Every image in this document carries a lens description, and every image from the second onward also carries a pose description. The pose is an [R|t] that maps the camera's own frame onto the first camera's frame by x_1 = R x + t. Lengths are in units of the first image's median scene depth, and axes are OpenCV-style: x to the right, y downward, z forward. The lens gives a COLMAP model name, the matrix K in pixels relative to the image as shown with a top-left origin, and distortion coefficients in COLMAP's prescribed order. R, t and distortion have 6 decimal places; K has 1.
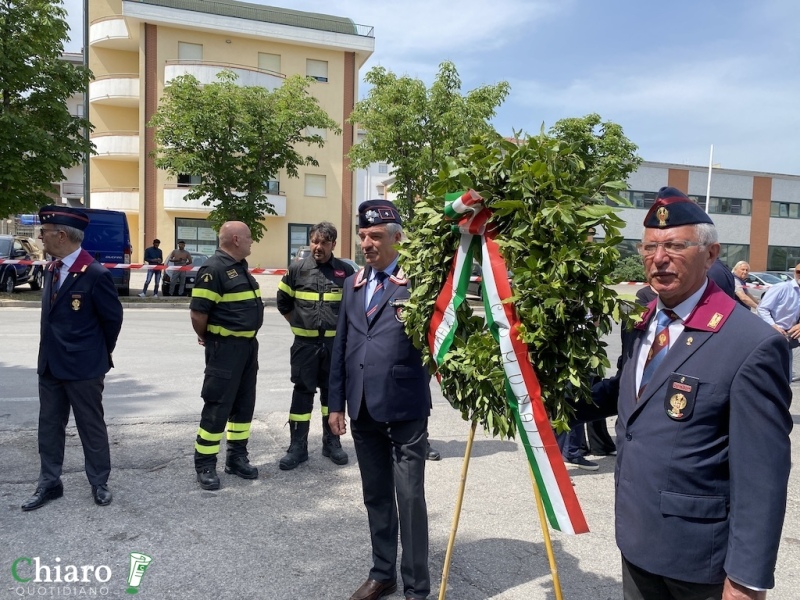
lens RADIAL K [[604.6, 0, 400.2], [0, 604.6, 297.7], [0, 0, 1]] dist [0.002755, -0.002446]
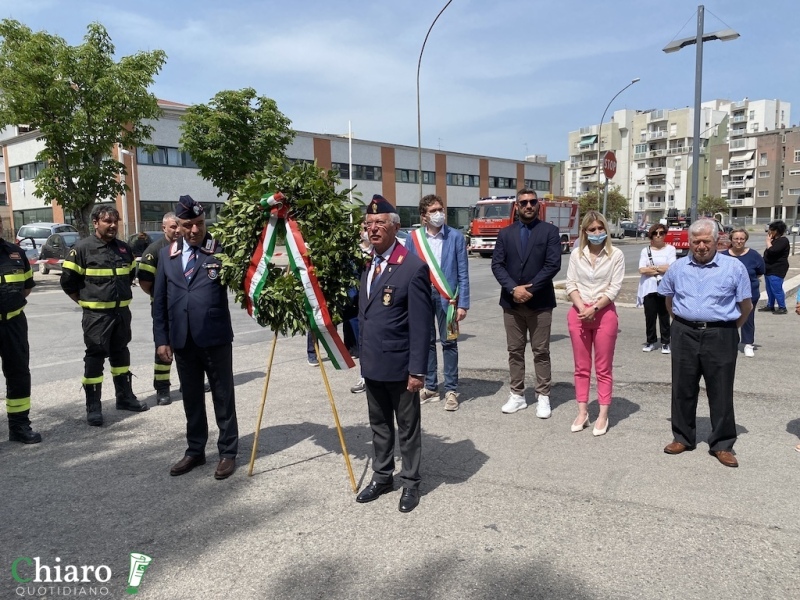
lens RADIAL K [[604.6, 0, 400.2], [0, 604.6, 297.7], [0, 0, 1]] dist [0.002755, -0.002446]
pose [[0.851036, -0.107115, 0.514066, -0.440601], [0.078576, 0.993928, 0.077021, 0.013695], [-0.519195, -0.025154, 0.854286, -0.589815]]
